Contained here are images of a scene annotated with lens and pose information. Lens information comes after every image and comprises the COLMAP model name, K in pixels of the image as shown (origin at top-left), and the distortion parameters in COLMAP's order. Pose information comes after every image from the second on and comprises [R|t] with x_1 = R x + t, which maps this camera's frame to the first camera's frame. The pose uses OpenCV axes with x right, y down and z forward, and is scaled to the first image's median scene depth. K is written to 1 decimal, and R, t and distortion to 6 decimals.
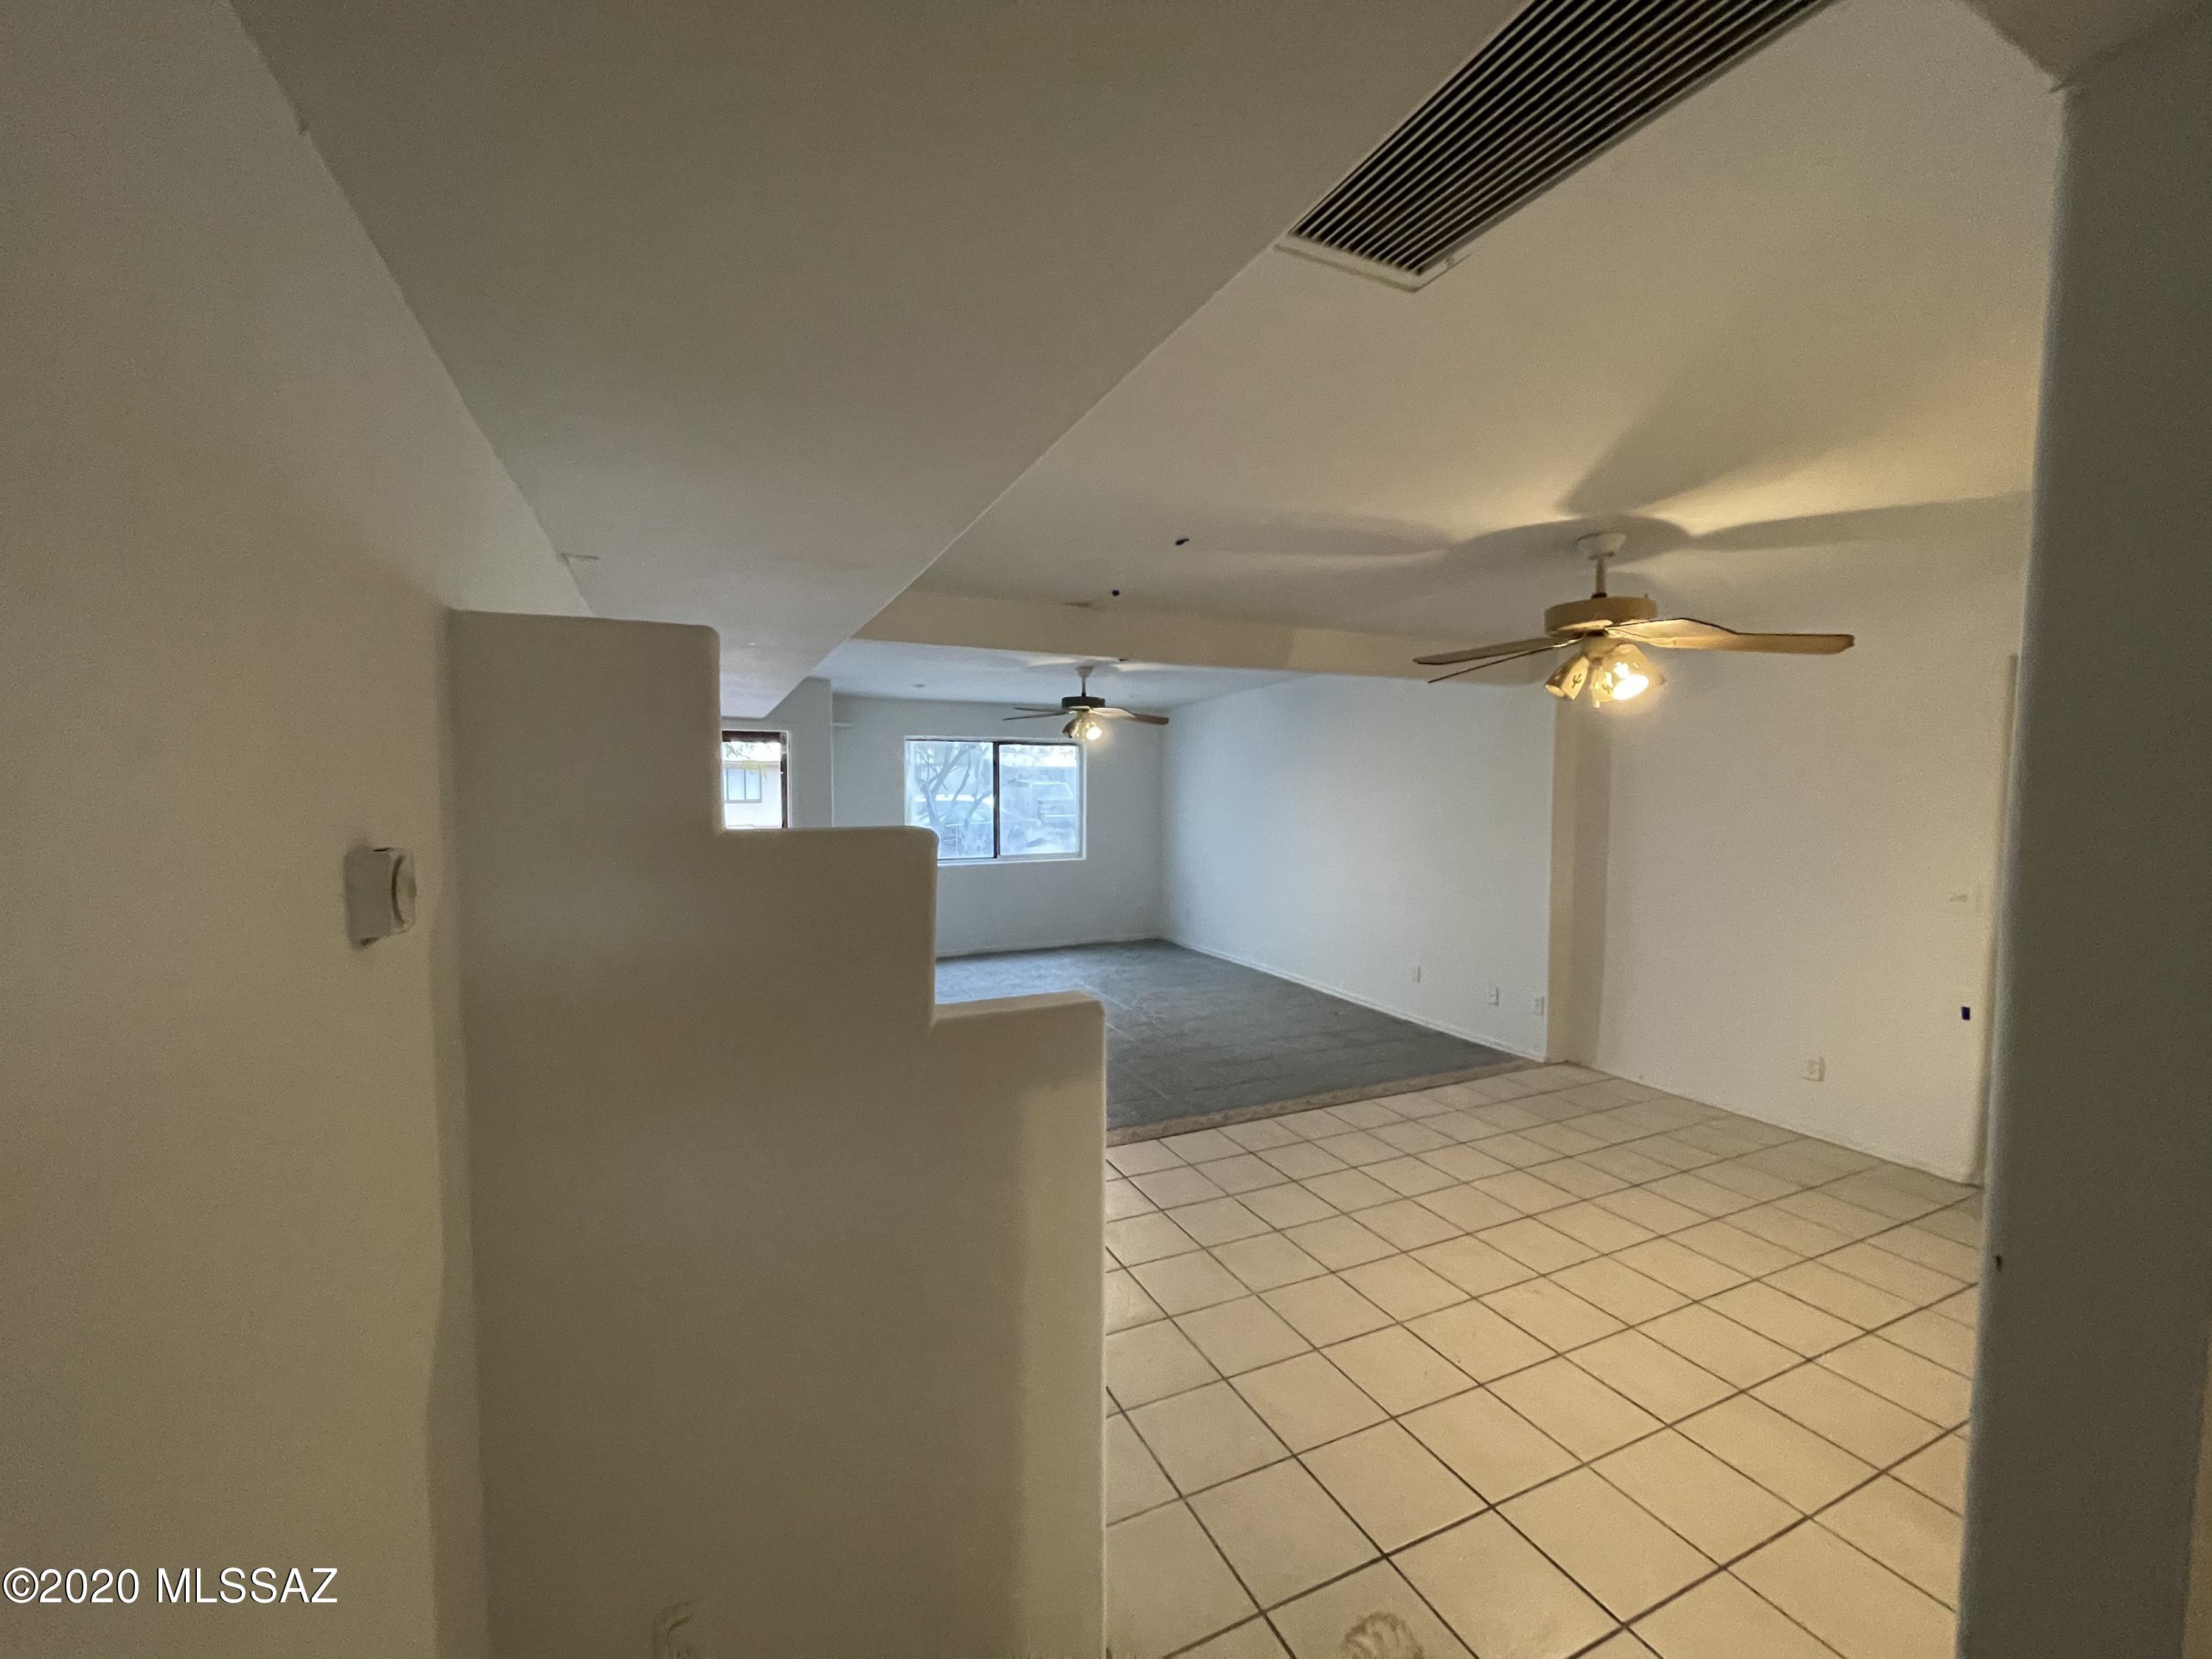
lens RADIAL K [[892.6, 0, 1093.0], [0, 892.6, 839.9], [0, 0, 1]] dist [-0.001755, 0.000677]
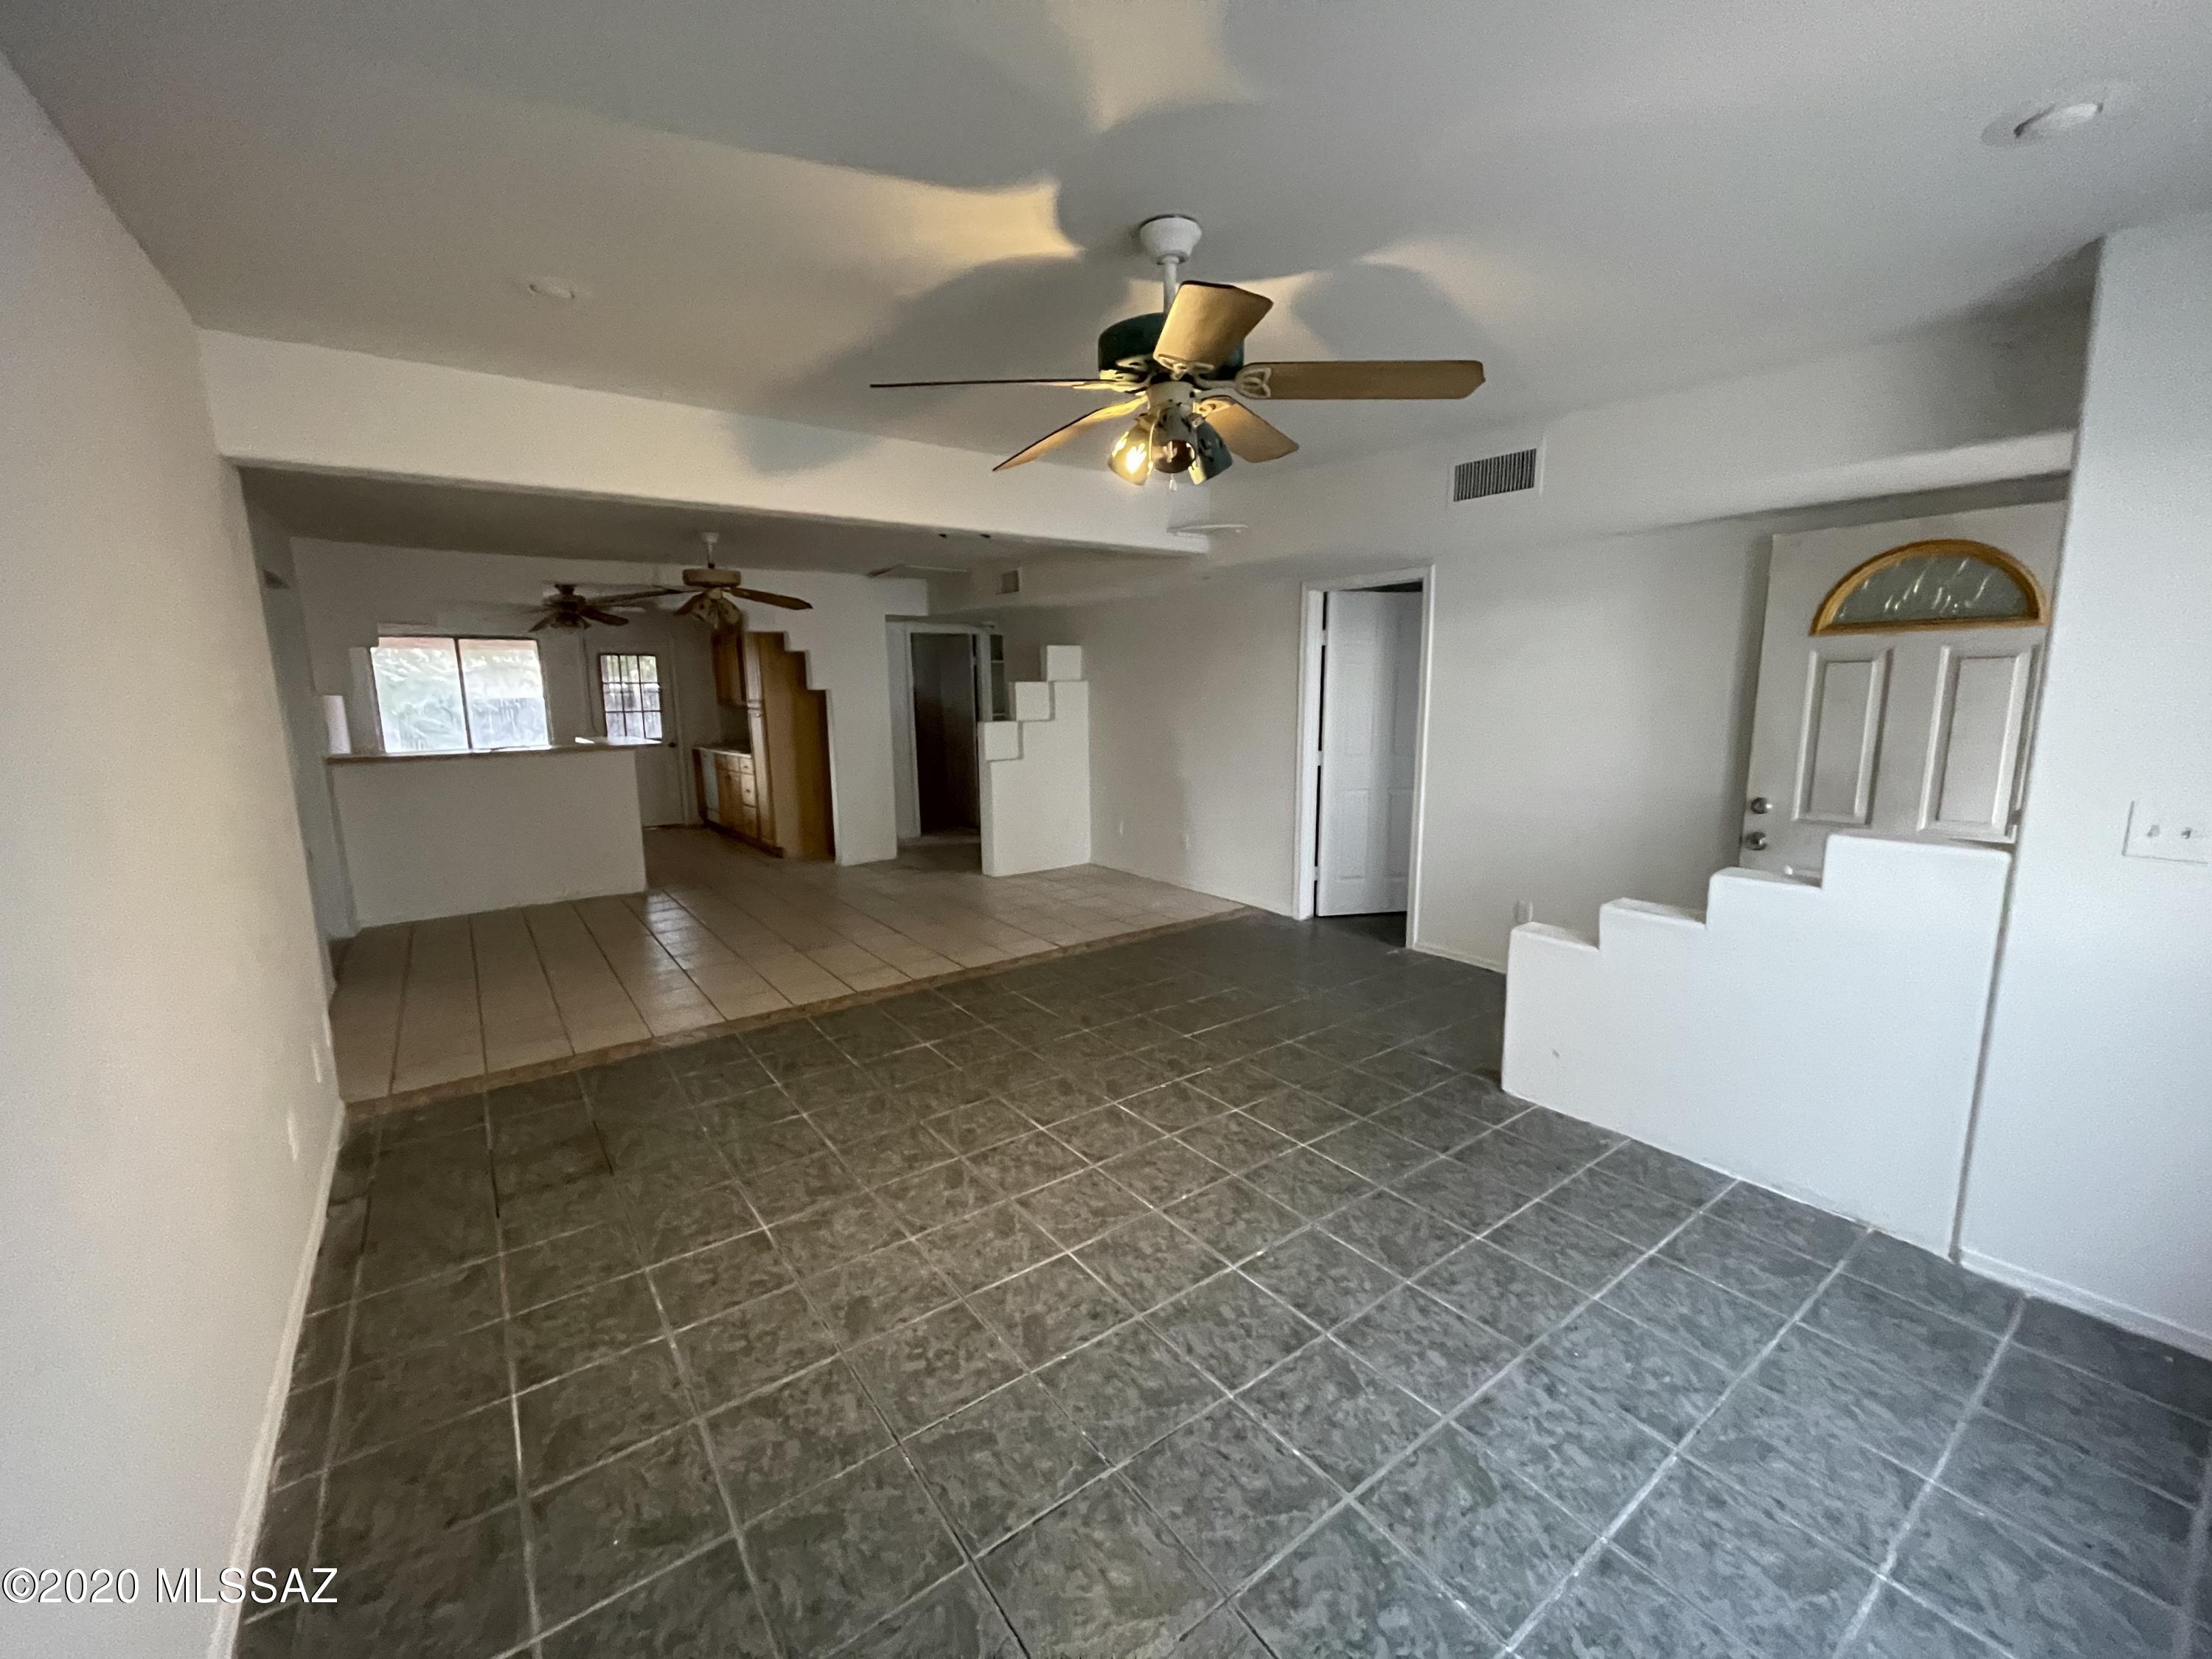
lens RADIAL K [[892.6, 0, 1097.1], [0, 892.6, 837.9], [0, 0, 1]] dist [-0.001755, 0.000677]
pose [[-0.979650, 0.048812, -0.194687, 0.107300], [0.003064, 0.973502, 0.228660, -0.086998], [0.200689, 0.223410, -0.953841, 1.802150]]
